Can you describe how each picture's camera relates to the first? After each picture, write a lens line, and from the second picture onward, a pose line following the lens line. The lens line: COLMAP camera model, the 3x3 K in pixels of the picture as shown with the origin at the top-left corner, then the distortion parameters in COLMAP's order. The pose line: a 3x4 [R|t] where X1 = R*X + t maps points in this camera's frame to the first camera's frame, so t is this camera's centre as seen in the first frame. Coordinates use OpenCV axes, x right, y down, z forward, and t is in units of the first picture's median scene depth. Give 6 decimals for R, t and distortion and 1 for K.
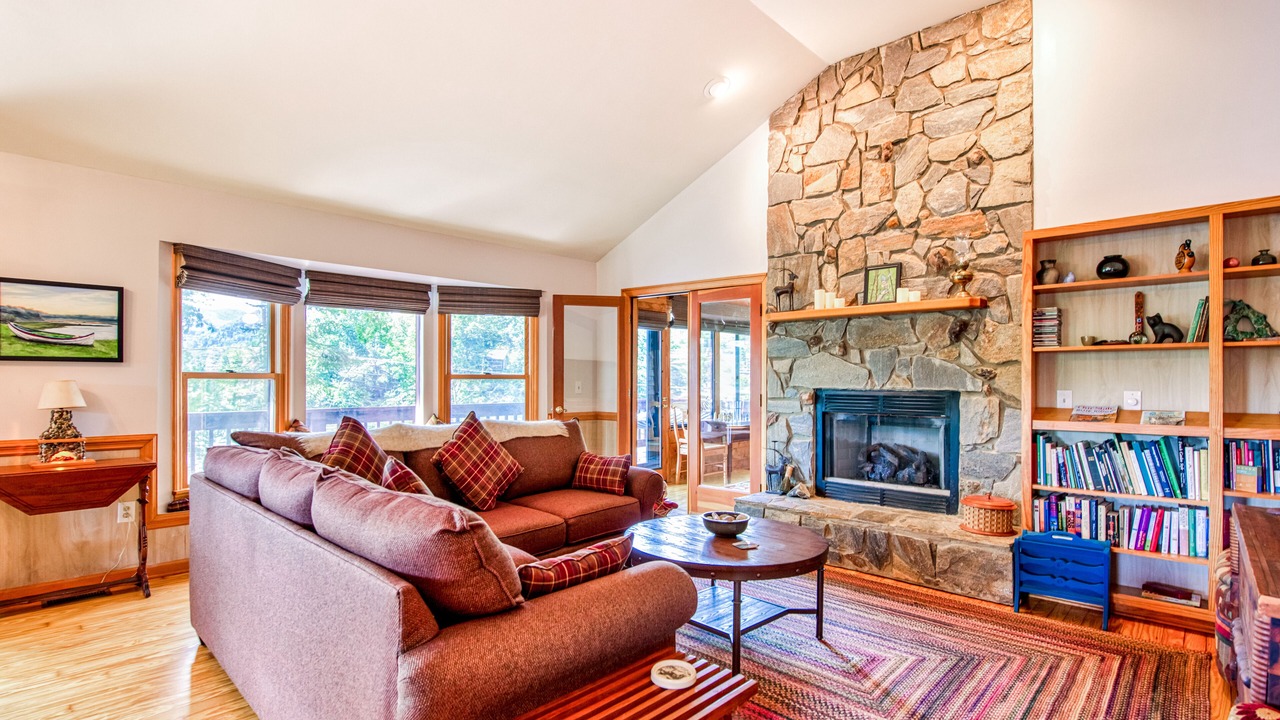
lens RADIAL K [[614.1, 0, 611.4], [0, 614.1, 376.4], [0, 0, 1]] dist [0.003275, -0.000751]
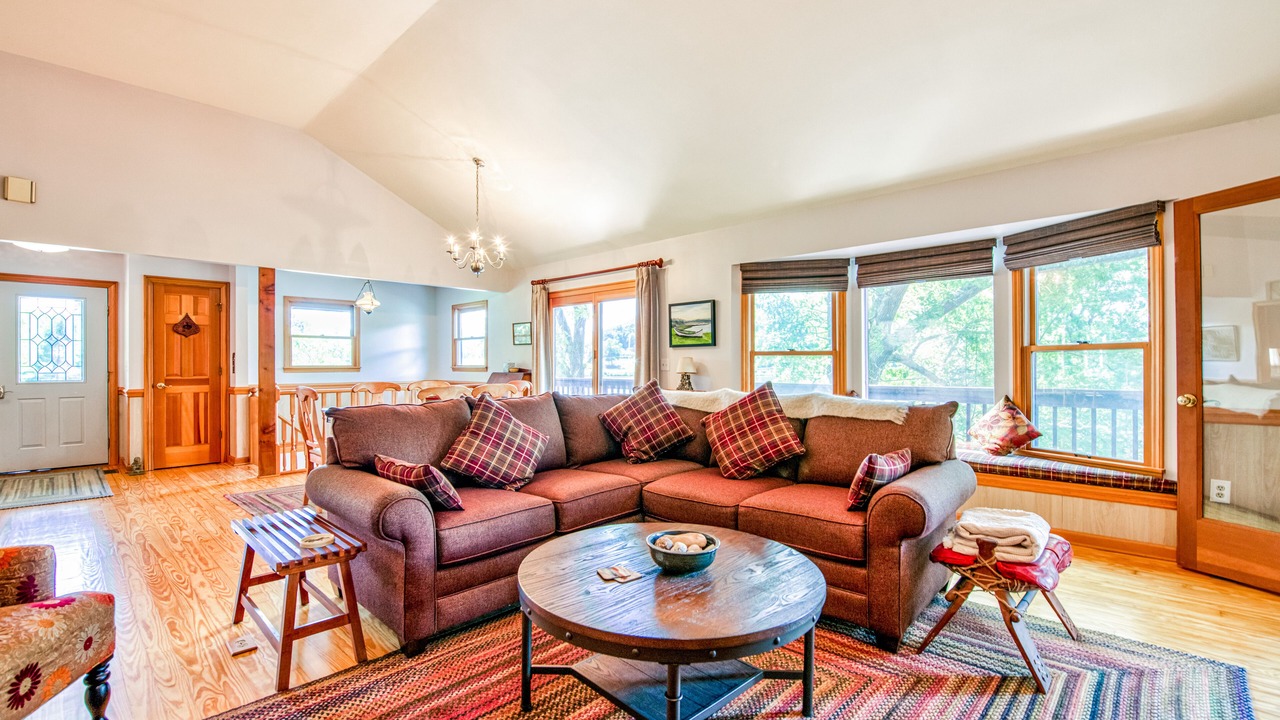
lens RADIAL K [[535.8, 0, 636.7], [0, 535.8, 364.2], [0, 0, 1]] dist [-0.008191, 0.000125]
pose [[0.029303, -0.005391, -0.999556, 0.508759], [0.006231, 0.999967, -0.005210, 0.026243], [0.999551, -0.006076, 0.029335, 0.622119]]
